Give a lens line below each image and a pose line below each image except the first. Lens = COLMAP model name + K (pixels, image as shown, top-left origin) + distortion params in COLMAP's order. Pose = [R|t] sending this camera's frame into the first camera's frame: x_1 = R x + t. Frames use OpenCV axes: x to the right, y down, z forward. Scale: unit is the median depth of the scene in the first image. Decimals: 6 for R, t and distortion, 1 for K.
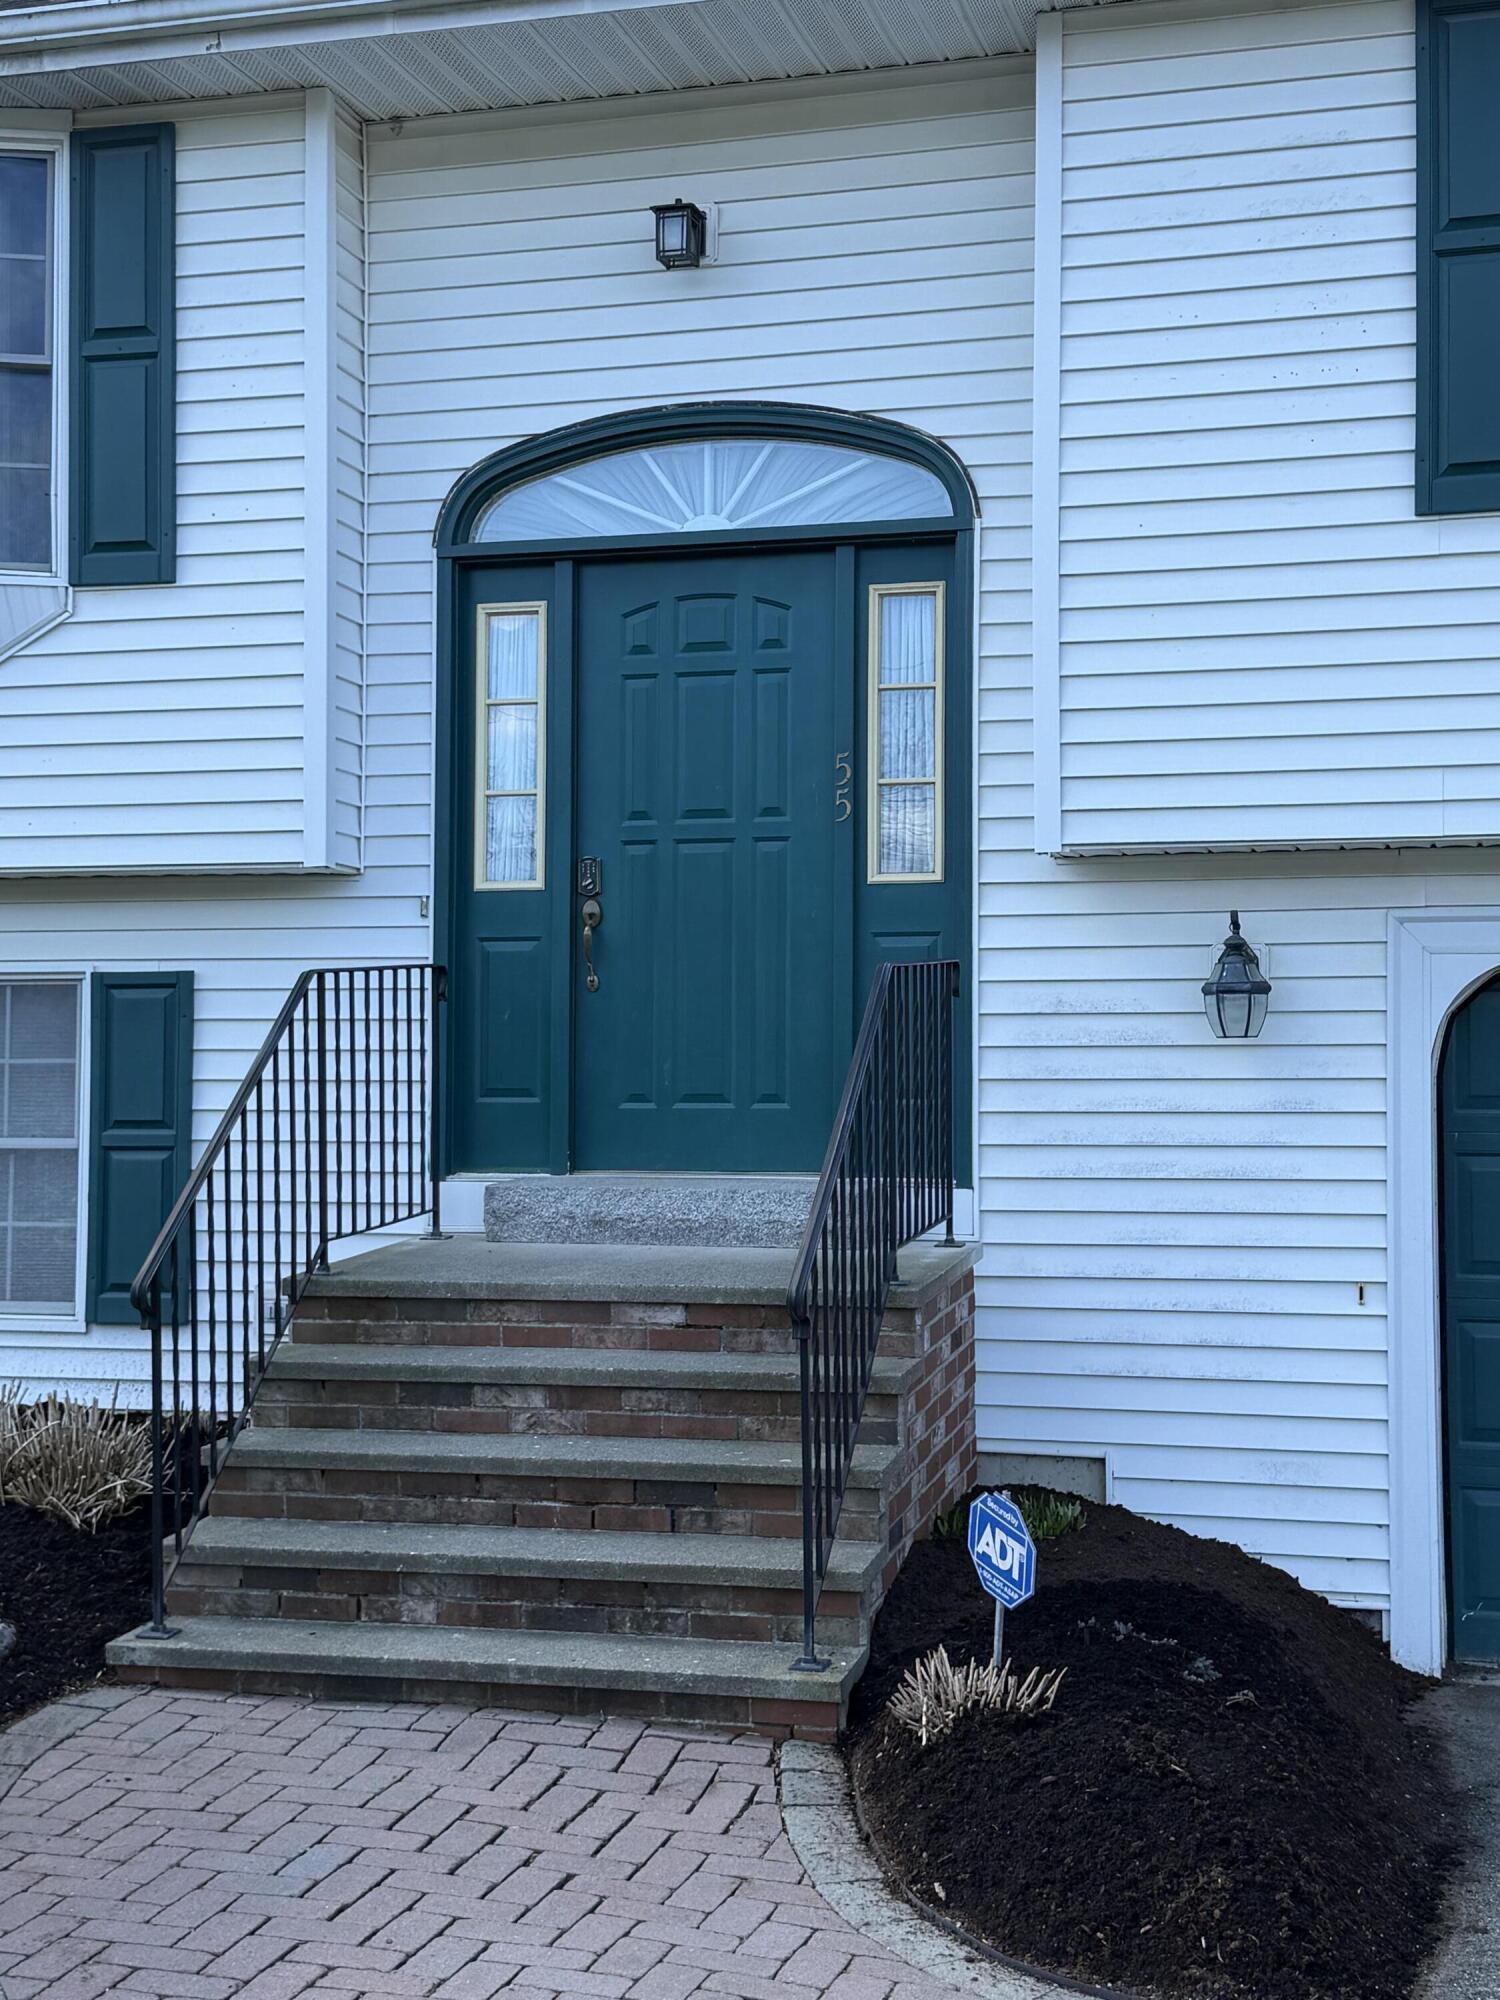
lens RADIAL K [[2681.3, 0, 747.5], [0, 2681.3, 996.7], [0, 0, 1]] dist [0.217966, -0.414631]
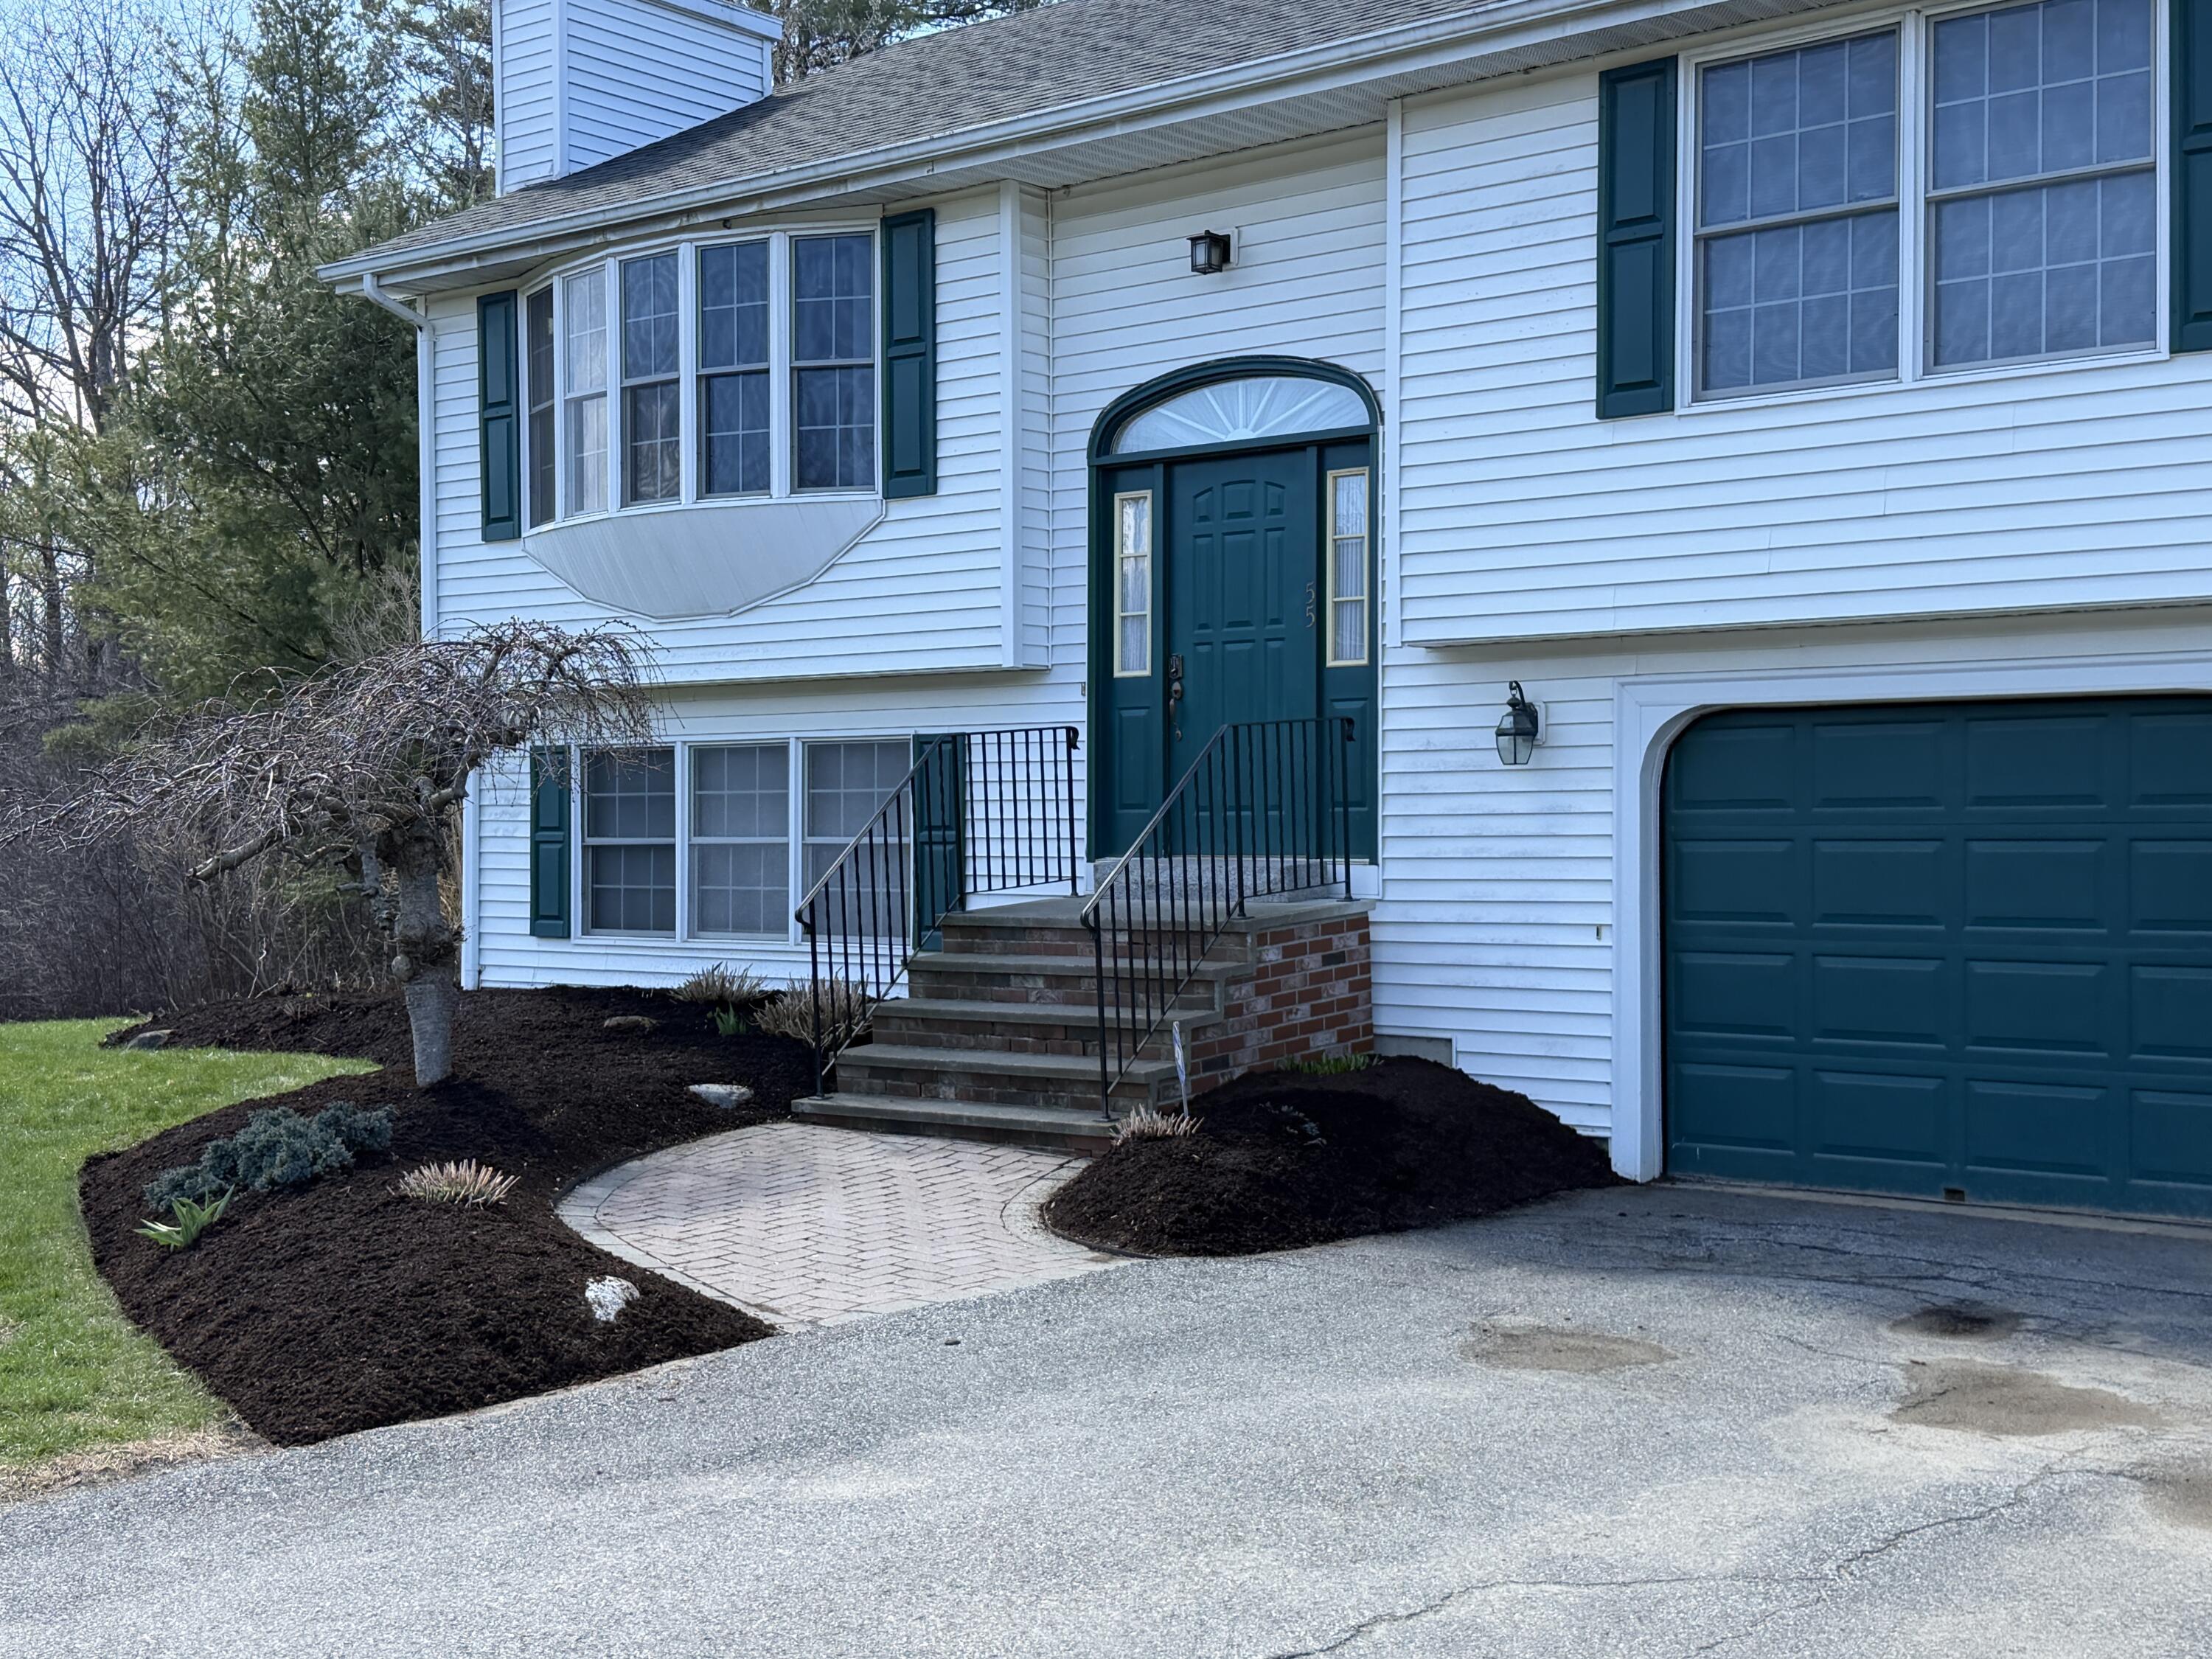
lens RADIAL K [[2760.0, 0, 1105.2], [0, 2760.0, 833.0], [0, 0, 1]] dist [0.195518, 0.021130]
pose [[0.912896, -0.005981, -0.408149, 0.582595], [0.022455, 0.999114, 0.035583, -0.006860], [0.407575, -0.041648, 0.912222, -0.501468]]
